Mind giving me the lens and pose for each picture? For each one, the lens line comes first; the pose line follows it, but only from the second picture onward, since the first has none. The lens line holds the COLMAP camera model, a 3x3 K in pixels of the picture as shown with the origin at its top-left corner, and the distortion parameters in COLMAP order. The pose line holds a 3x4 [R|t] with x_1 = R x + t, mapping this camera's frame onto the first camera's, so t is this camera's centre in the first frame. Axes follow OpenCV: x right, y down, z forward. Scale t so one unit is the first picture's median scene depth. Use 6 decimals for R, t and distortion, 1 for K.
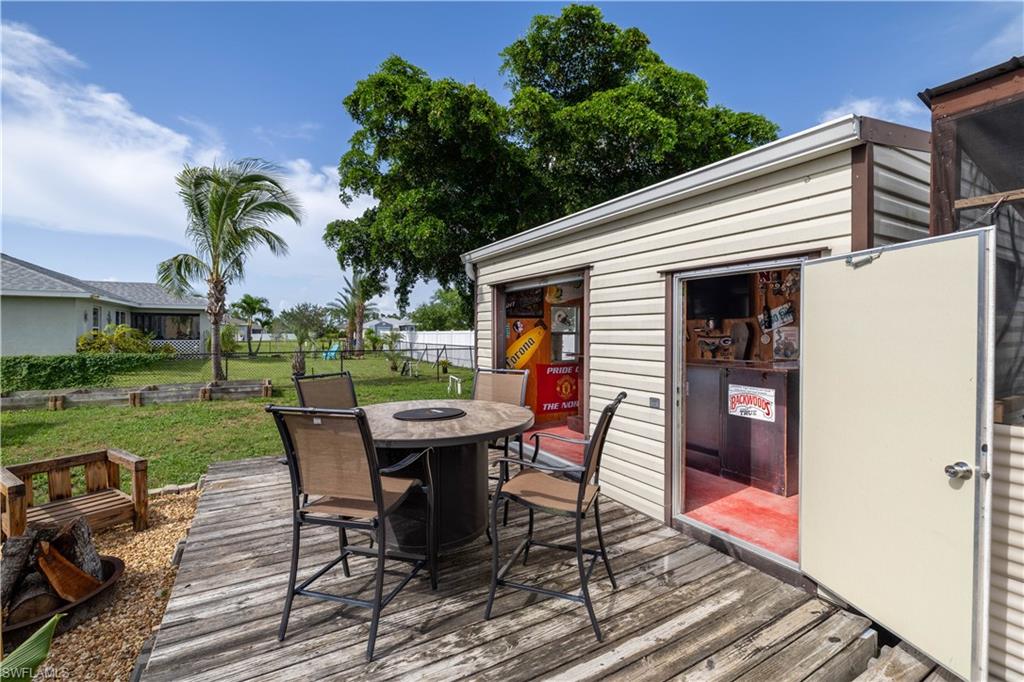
lens RADIAL K [[451.8, 0, 515.0], [0, 451.8, 337.8], [0, 0, 1]] dist [-0.008496, 0.000376]
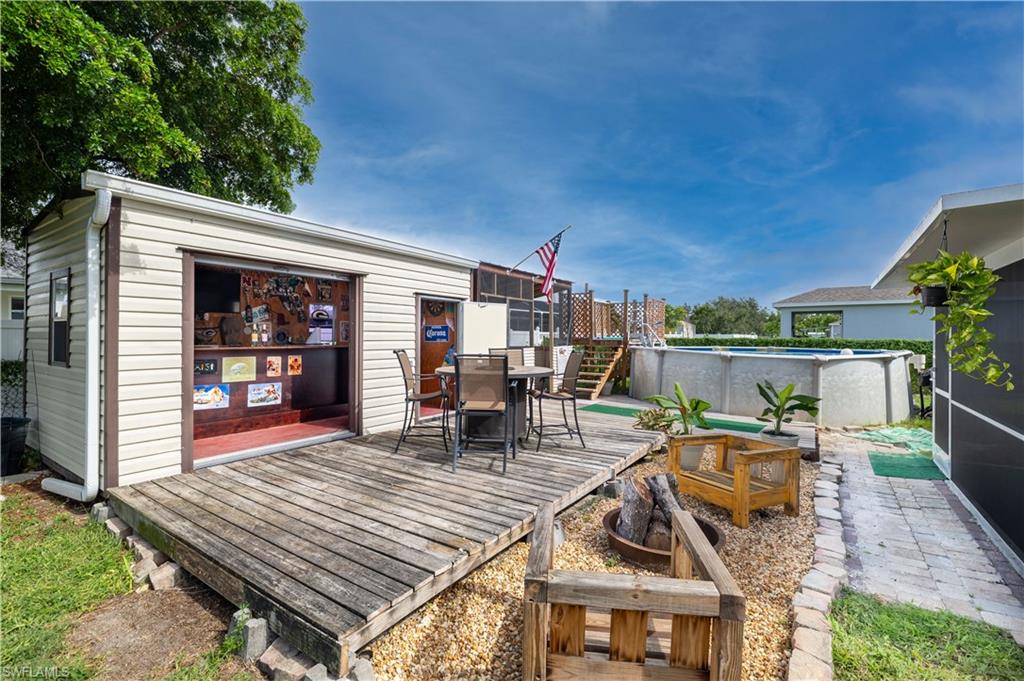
lens RADIAL K [[451.8, 0, 515.0], [0, 451.8, 337.3], [0, 0, 1]] dist [-0.008496, 0.000376]
pose [[-0.444061, -0.003005, 0.895992, -1.335327], [0.006341, 0.999959, 0.006496, 0.026570], [-0.895974, 0.008566, -0.444024, 1.268658]]
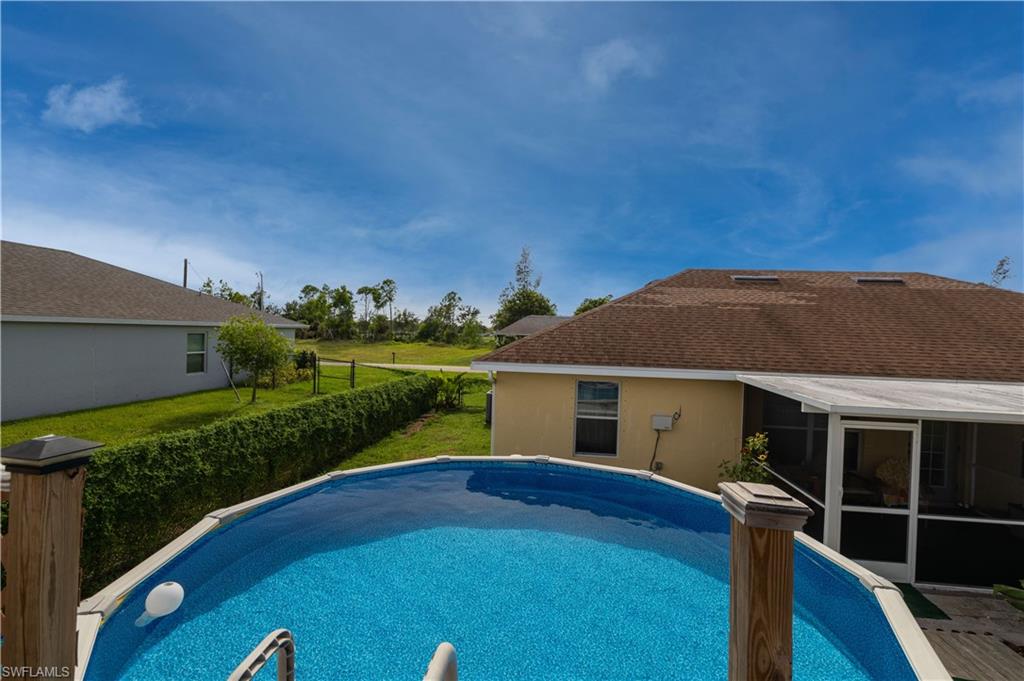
lens RADIAL K [[448.8, 0, 515.1], [0, 448.8, 337.6], [0, 0, 1]] dist [-0.001902, 0.000215]
pose [[-0.583330, -0.007700, -0.812199, 1.123057], [-0.036945, 0.999172, 0.017061, -0.328898], [0.811394, 0.039959, -0.583131, -0.555464]]
